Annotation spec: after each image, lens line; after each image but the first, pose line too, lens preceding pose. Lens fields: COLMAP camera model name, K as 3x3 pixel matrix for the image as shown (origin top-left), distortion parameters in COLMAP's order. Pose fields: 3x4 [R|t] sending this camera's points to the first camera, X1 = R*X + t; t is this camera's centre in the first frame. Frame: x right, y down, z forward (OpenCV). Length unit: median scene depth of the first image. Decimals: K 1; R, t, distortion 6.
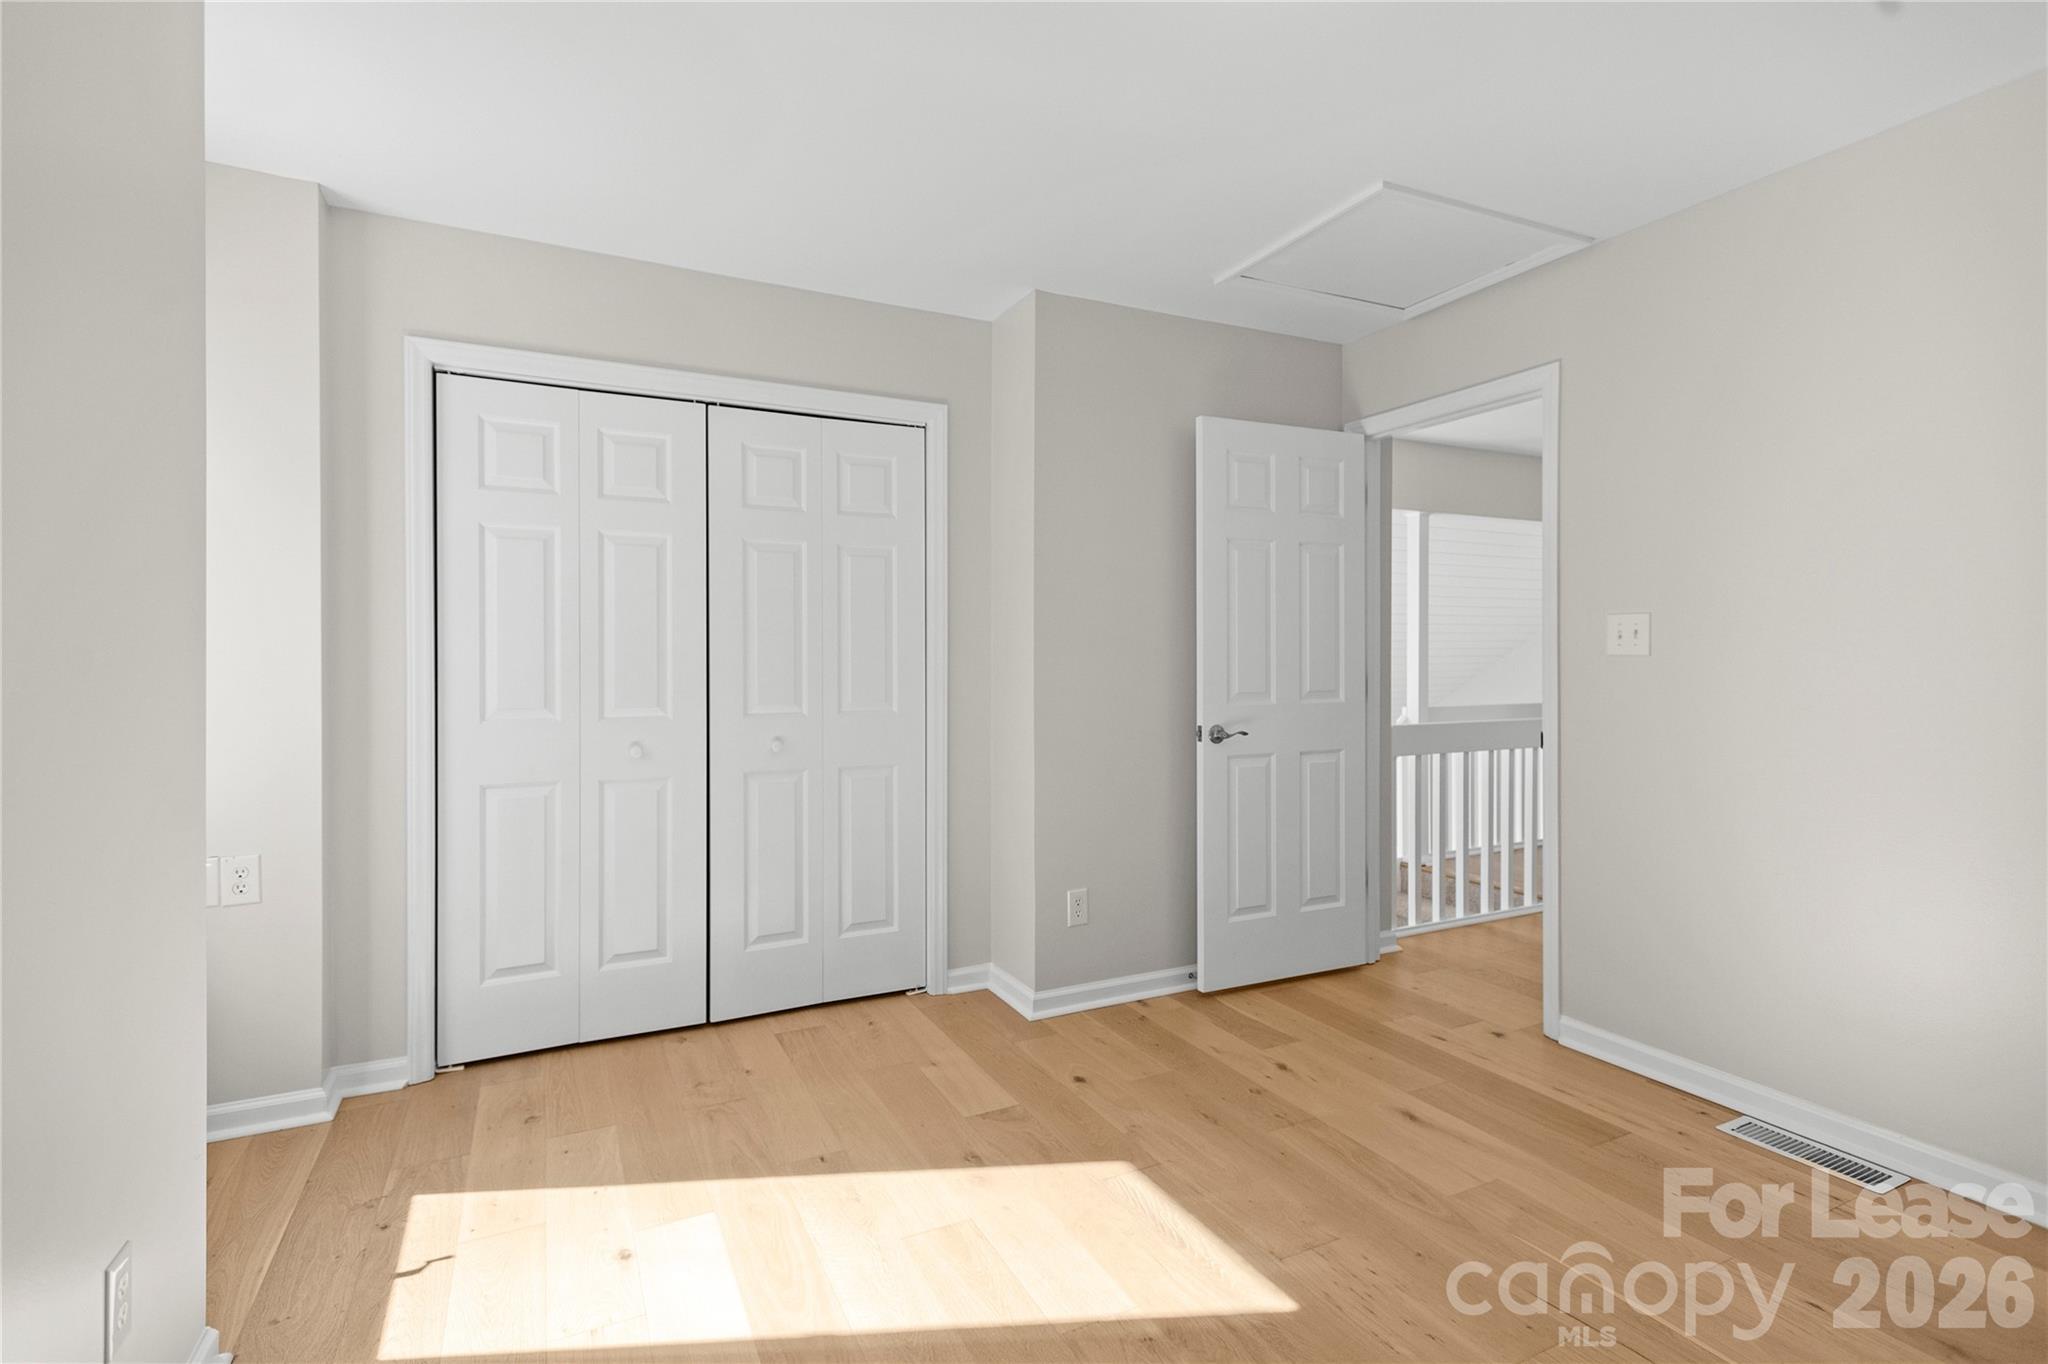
lens RADIAL K [[959.9, 0, 995.8], [0, 959.9, 659.7], [0, 0, 1]] dist [0.000182, -0.000254]
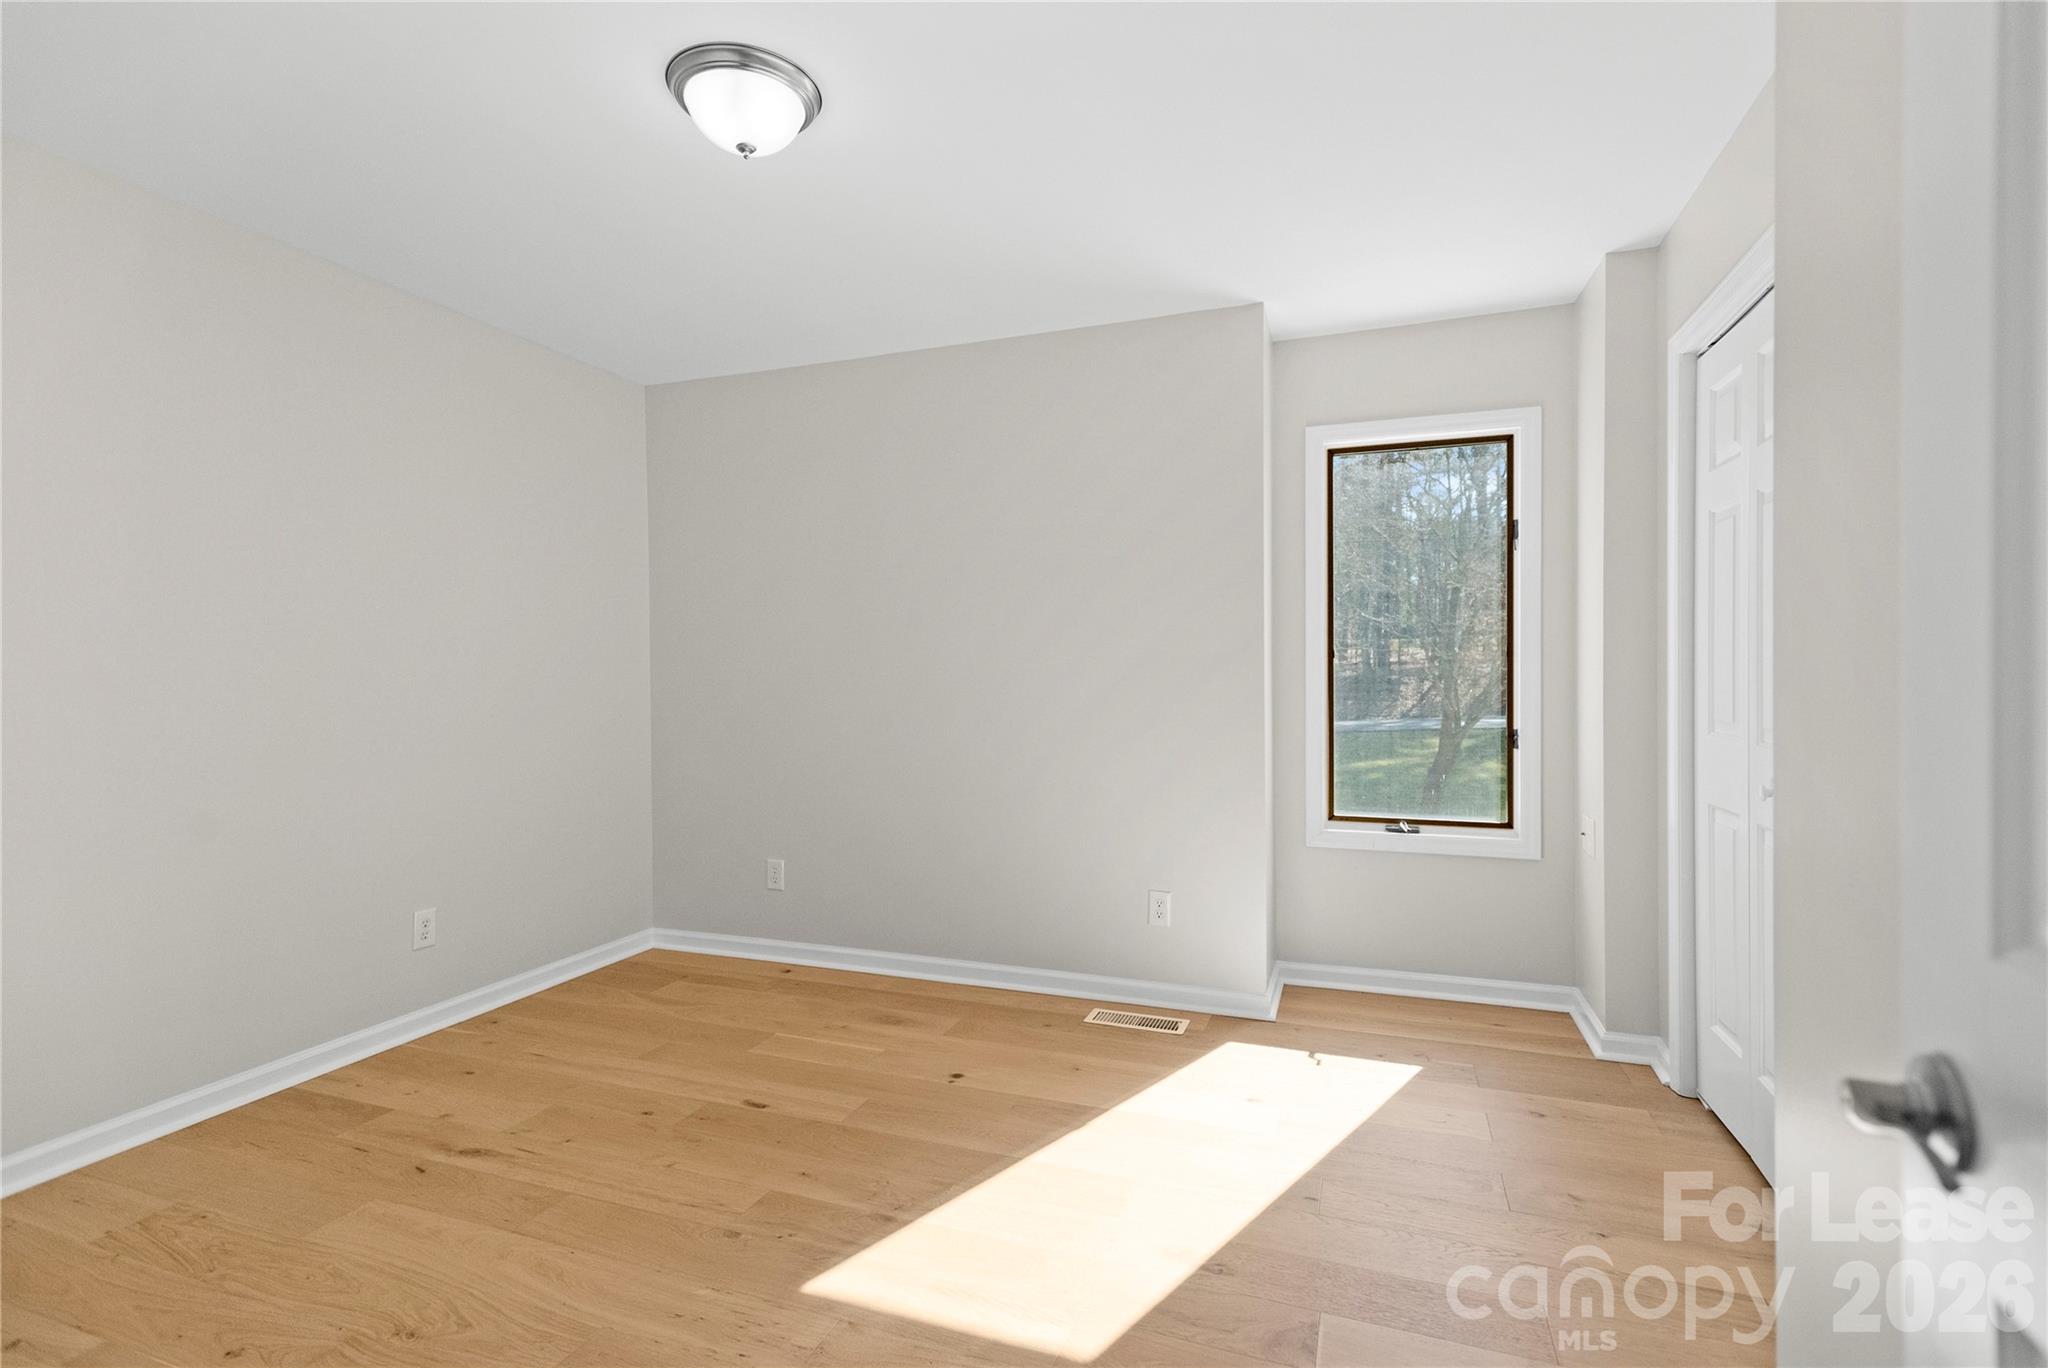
lens RADIAL K [[940.4, 0, 1024.0], [0, 940.4, 684.0], [0, 0, 1]] dist [0.001011, 0.000049]
pose [[-0.713356, 0.015029, -0.700641, 0.521482], [0.001727, 0.999805, 0.019688, 0.001703], [0.700800, 0.012834, -0.713242, 1.158868]]
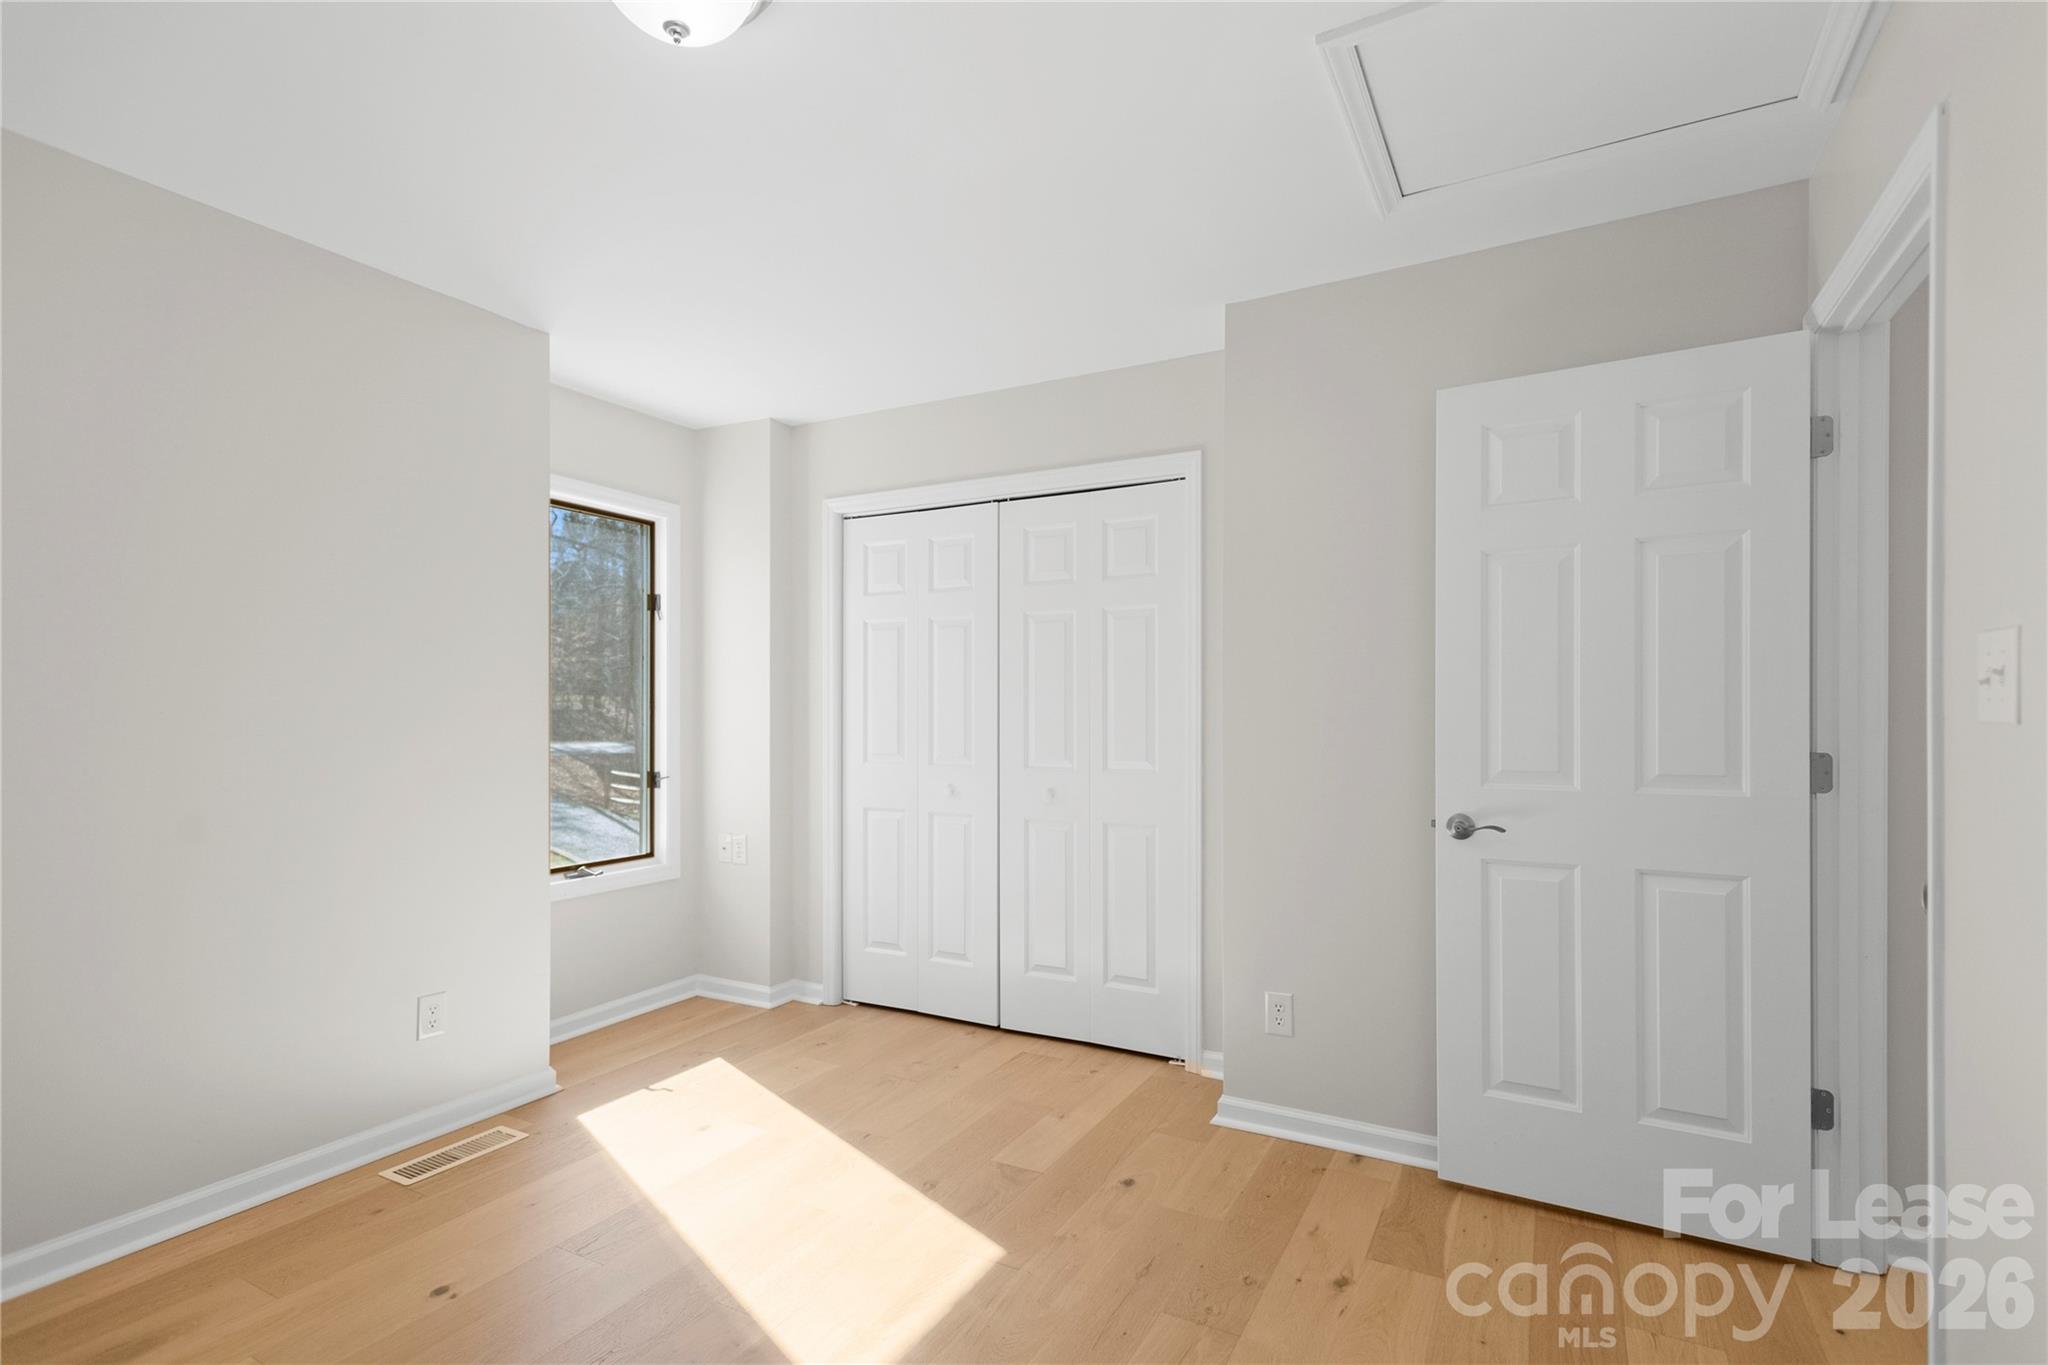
lens RADIAL K [[954.6, 0, 1025.7], [0, 954.6, 714.8], [0, 0, 1]] dist [0.000705, -0.000094]
pose [[0.585183, 0.003109, -0.810895, 0.719288], [-0.006663, 0.999977, -0.000975, -0.003484], [0.810874, 0.005974, 0.585190, 0.368325]]
